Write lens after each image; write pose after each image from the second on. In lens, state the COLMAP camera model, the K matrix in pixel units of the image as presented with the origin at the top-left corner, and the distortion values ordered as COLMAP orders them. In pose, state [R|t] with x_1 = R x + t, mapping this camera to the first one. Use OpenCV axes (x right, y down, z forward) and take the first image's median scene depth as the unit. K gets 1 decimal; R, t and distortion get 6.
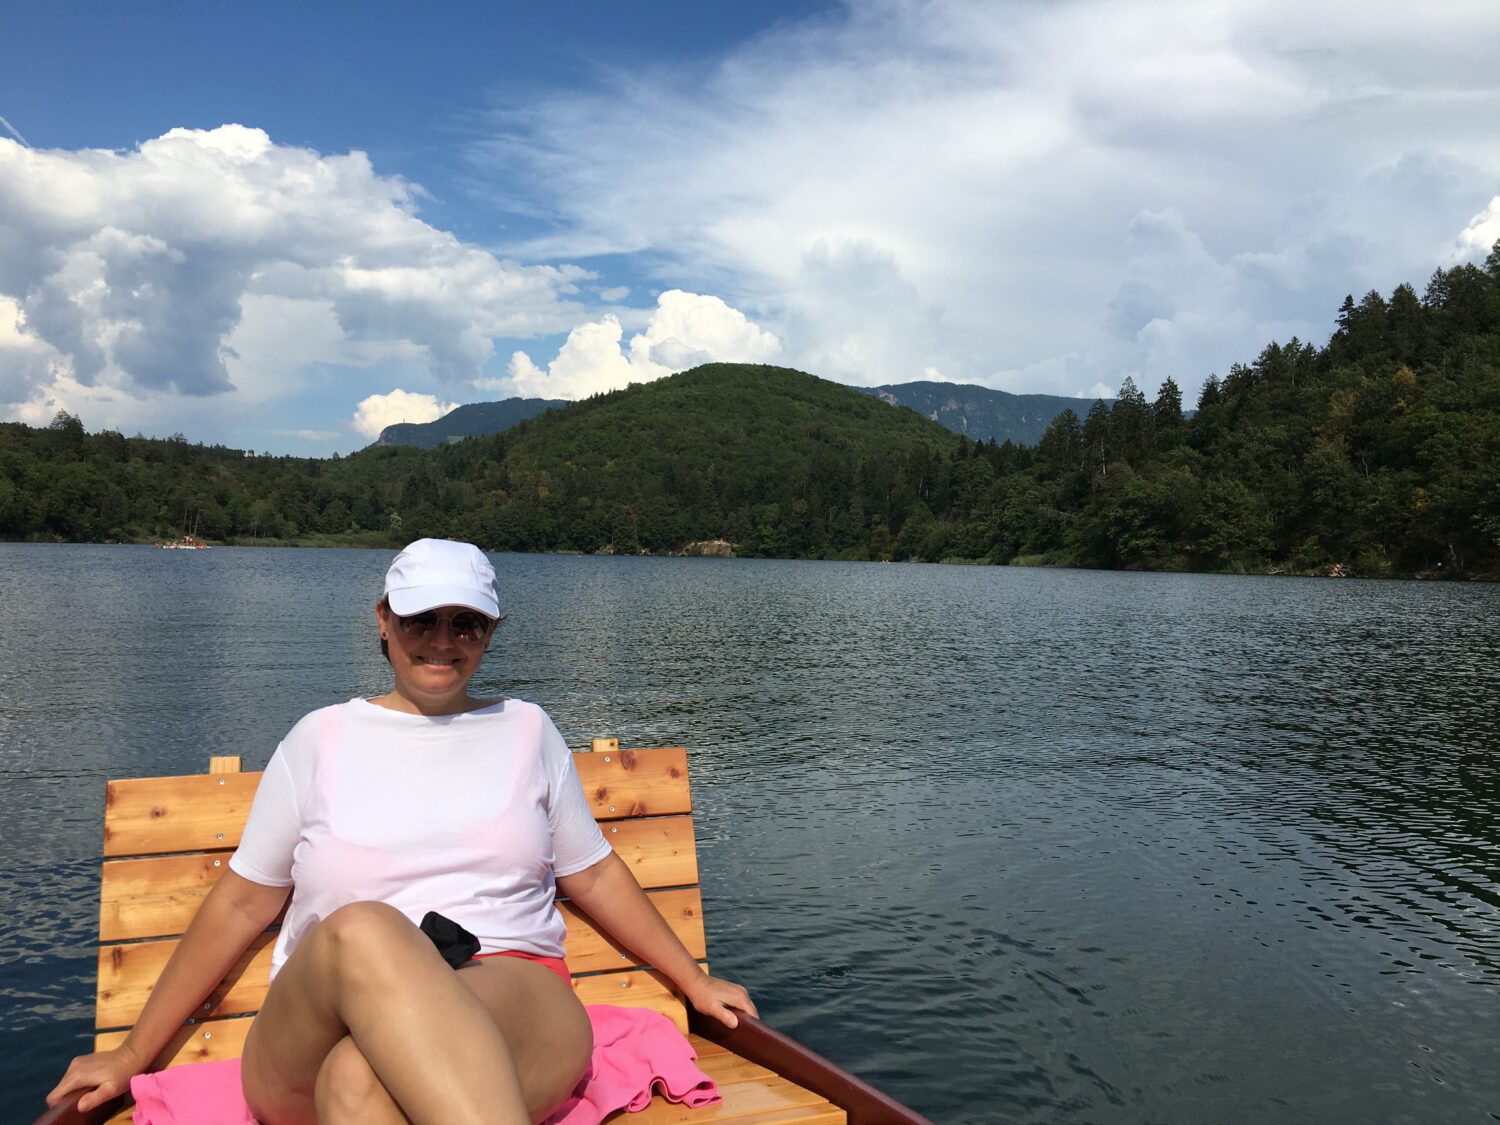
lens RADIAL K [[1282.6, 0, 748.2], [0, 1282.6, 571.4], [0, 0, 1]] dist [0.059757, -0.020494]
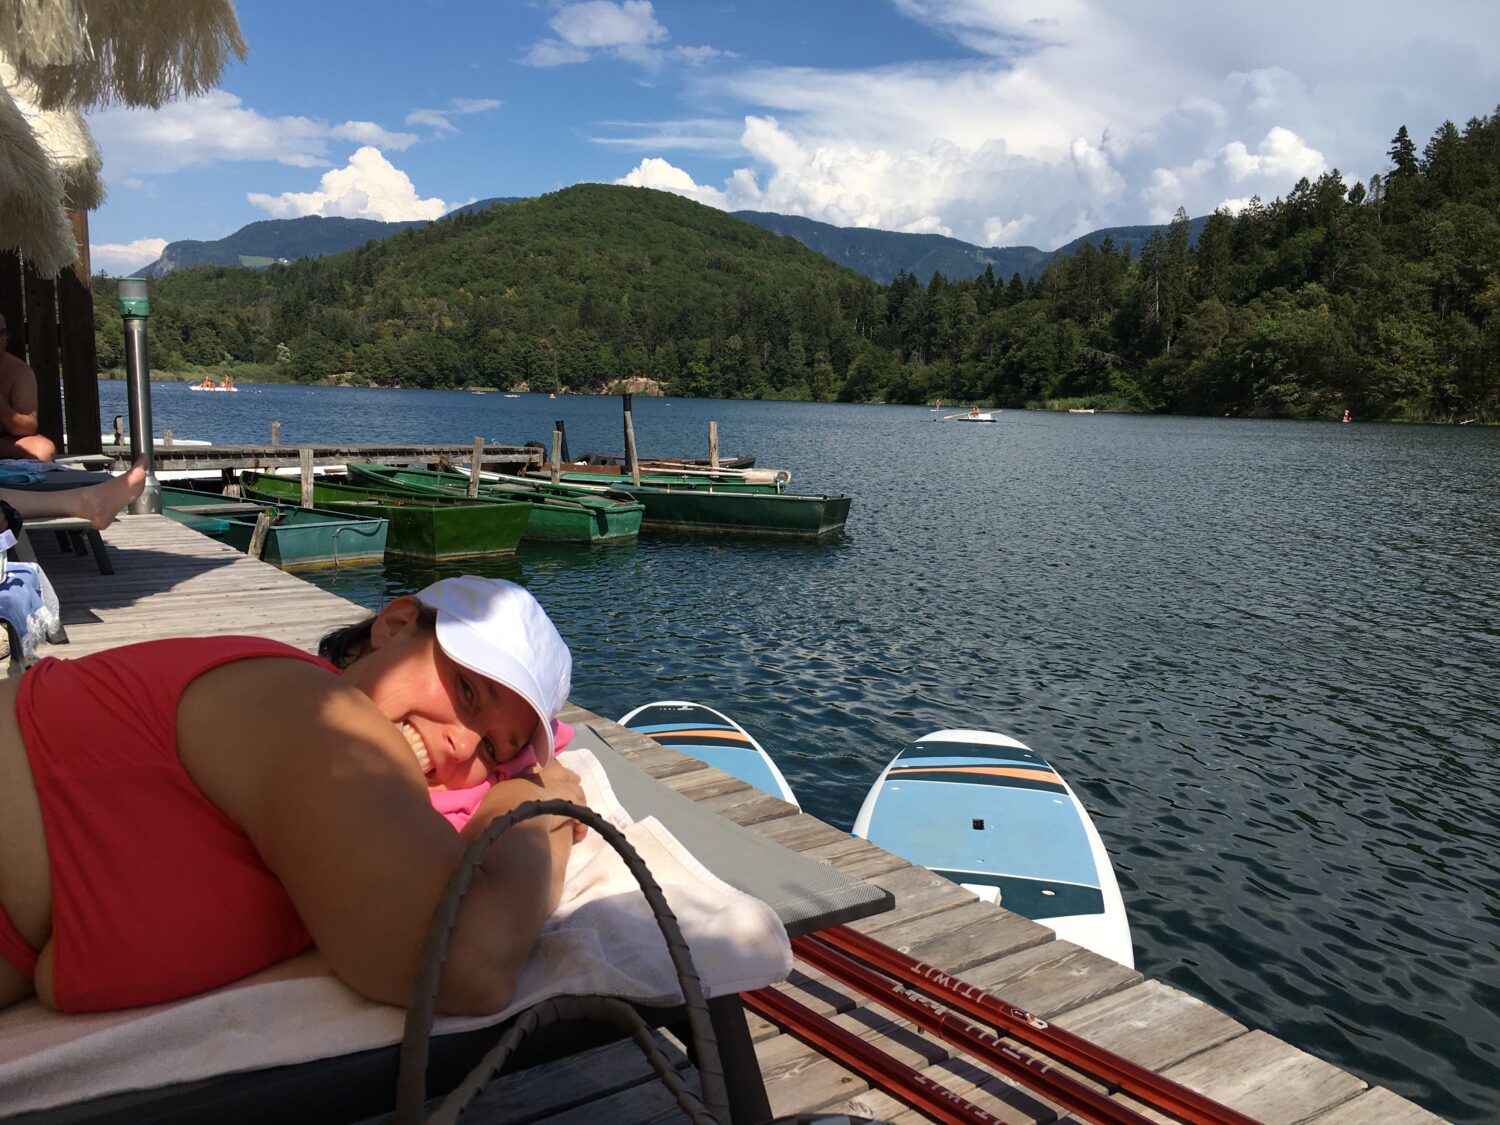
lens RADIAL K [[1282.6, 0, 746.7], [0, 1282.6, 556.5], [0, 0, 1]] dist [0.059757, -0.020494]
pose [[0.988071, -0.014013, 0.153357, -0.096879], [-0.003890, 0.993262, 0.115823, -0.003639], [-0.153947, -0.115038, 0.981360, 0.052550]]
